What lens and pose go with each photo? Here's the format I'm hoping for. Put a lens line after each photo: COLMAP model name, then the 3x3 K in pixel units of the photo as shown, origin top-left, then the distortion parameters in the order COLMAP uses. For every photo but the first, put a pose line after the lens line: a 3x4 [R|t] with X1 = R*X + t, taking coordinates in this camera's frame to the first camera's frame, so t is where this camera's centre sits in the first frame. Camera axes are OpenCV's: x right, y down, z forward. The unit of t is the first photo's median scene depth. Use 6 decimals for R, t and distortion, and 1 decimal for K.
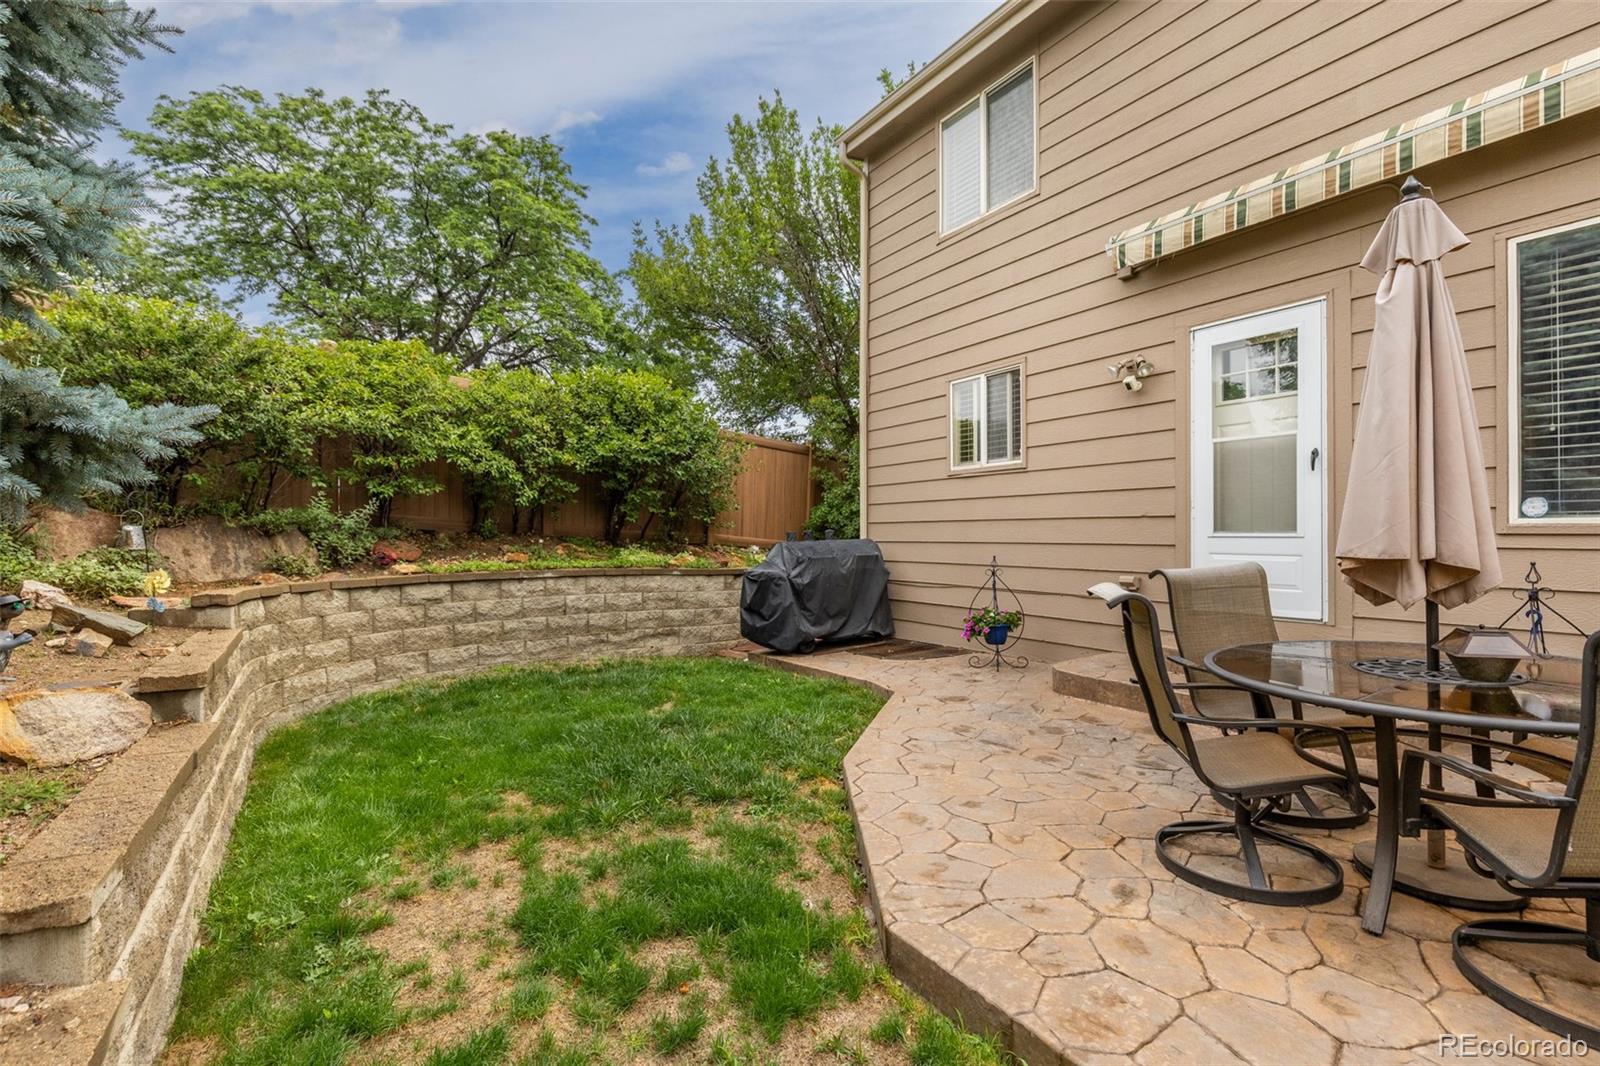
lens RADIAL K [[733.4, 0, 816.3], [0, 733.4, 524.5], [0, 0, 1]] dist [0.007400, -0.000526]
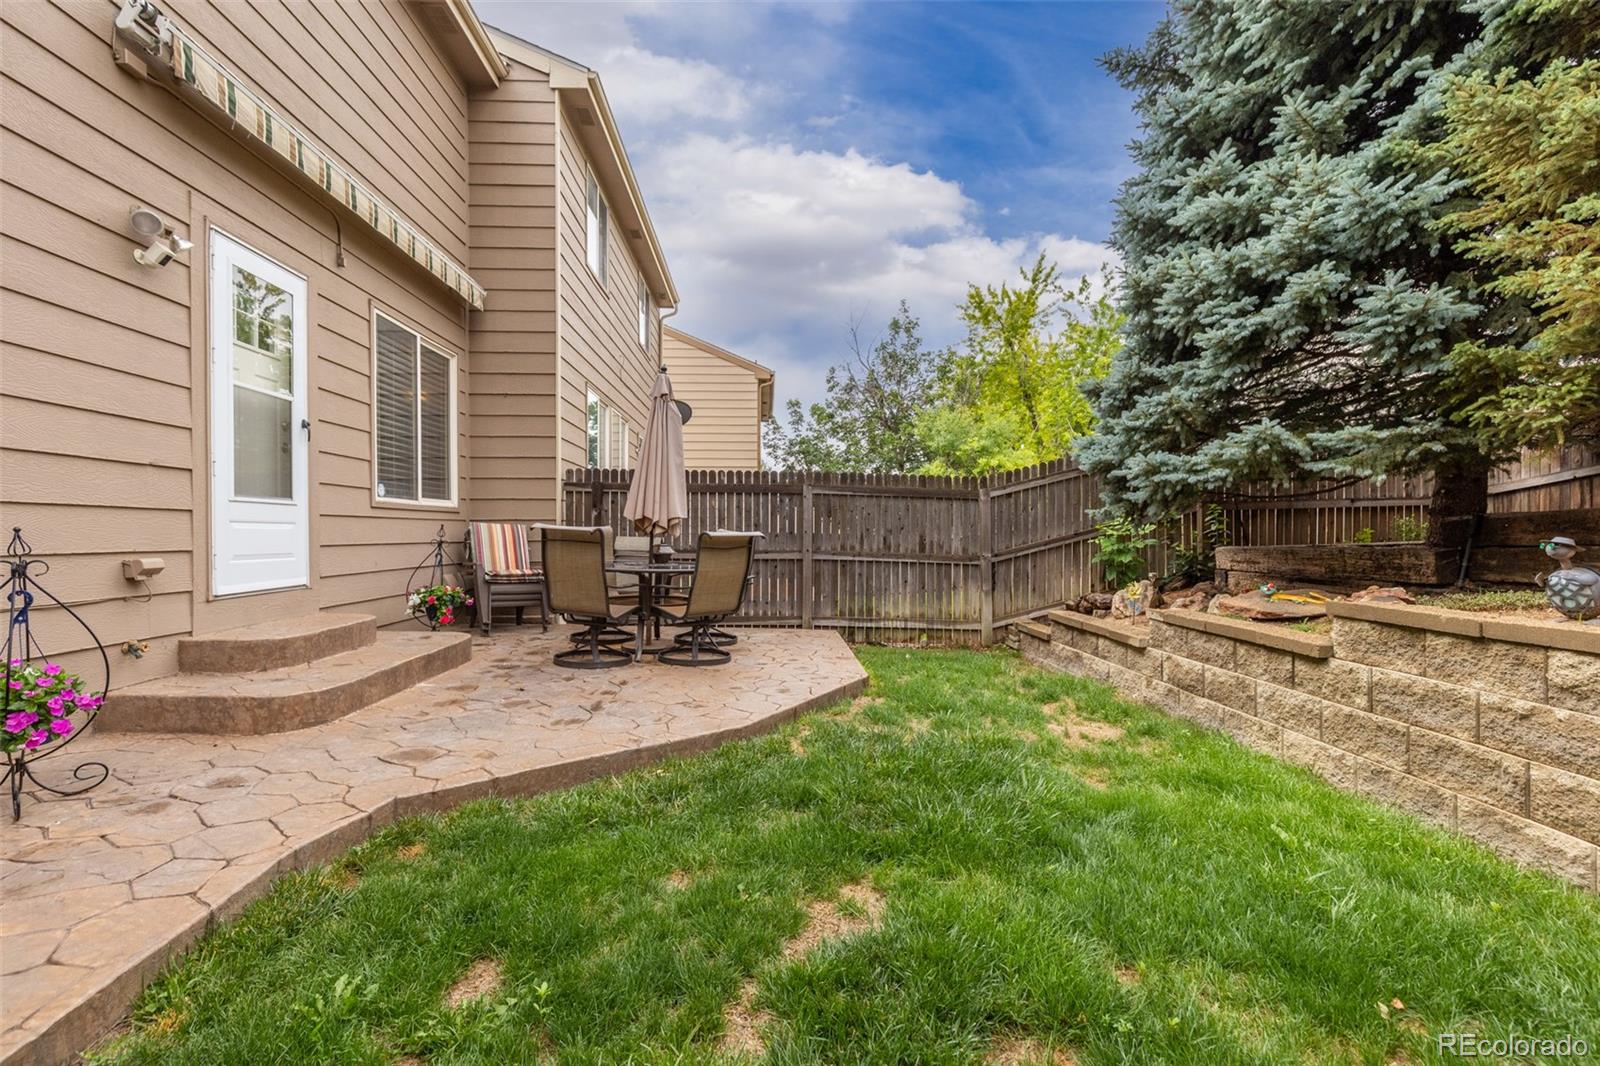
lens RADIAL K [[733.4, 0, 812.4], [0, 733.4, 542.4], [0, 0, 1]] dist [0.007400, -0.000526]
pose [[-0.864525, -0.001638, 0.502587, -0.329700], [-0.001158, 0.999999, 0.001267, 0.047582], [-0.502588, 0.000514, -0.864526, 1.089462]]
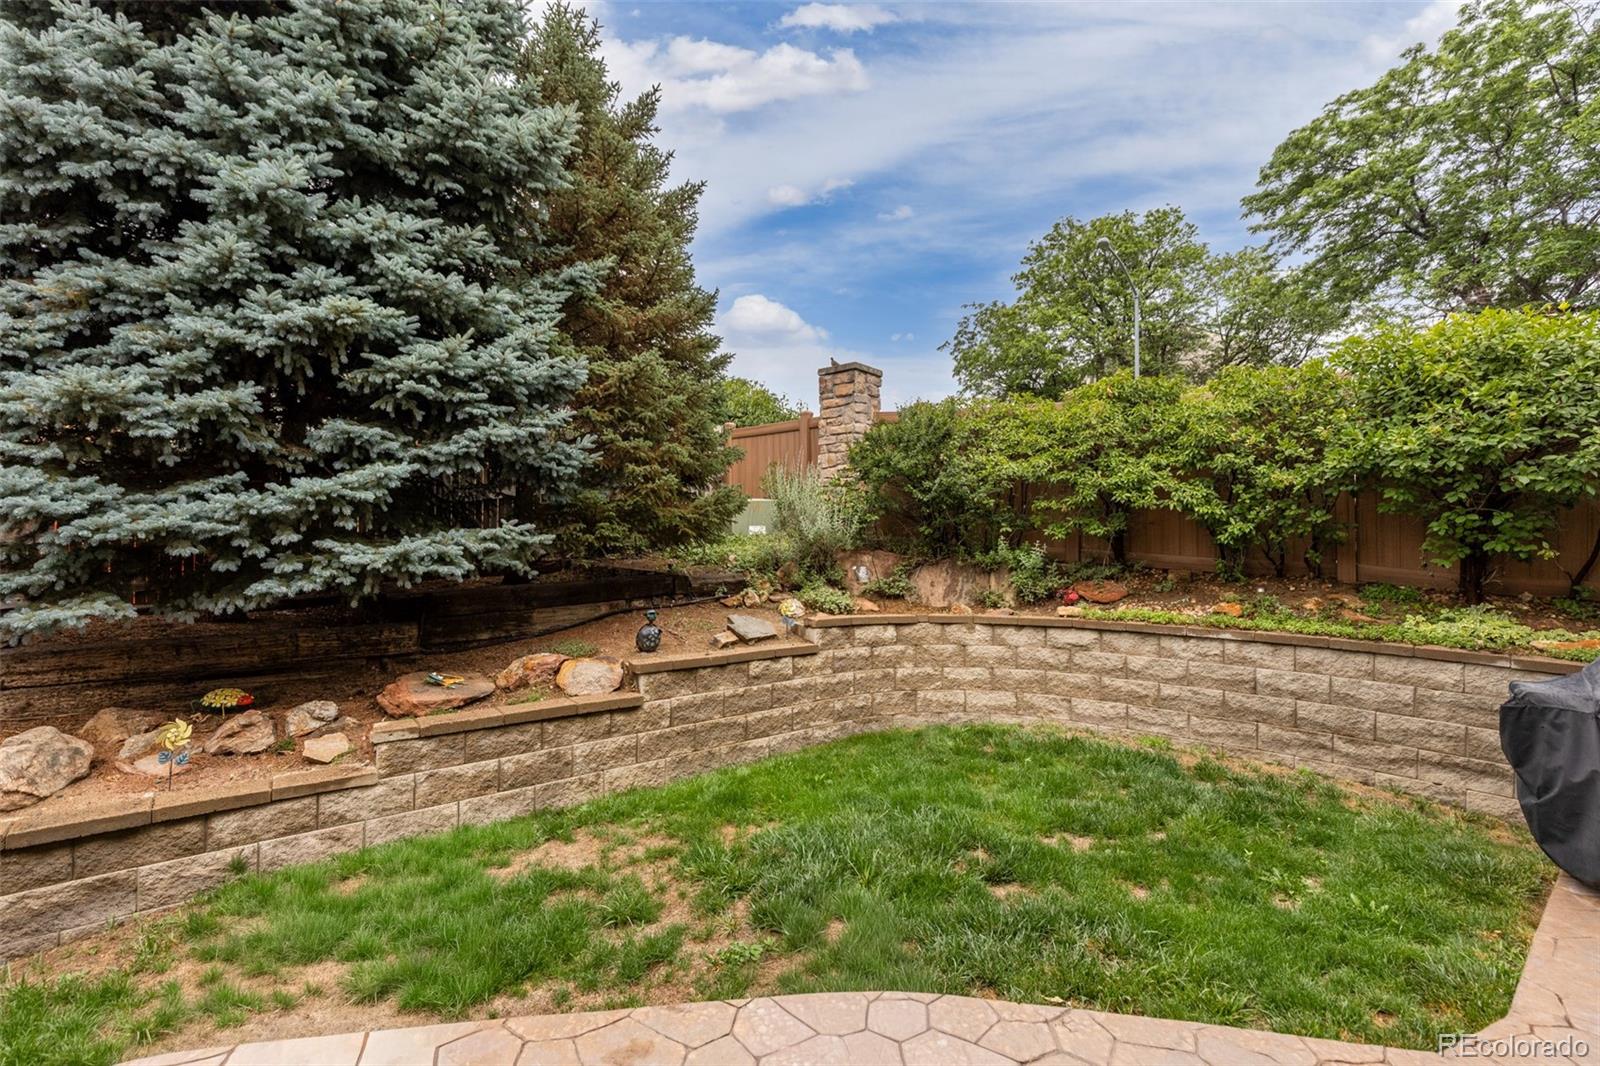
lens RADIAL K [[733.4, 0, 783.3], [0, 733.4, 531.2], [0, 0, 1]] dist [0.007400, -0.000526]
pose [[0.073481, -0.008024, -0.997264, 0.401791], [0.009623, 0.999927, -0.007337, -0.043468], [0.997250, -0.009057, 0.073553, 0.533602]]
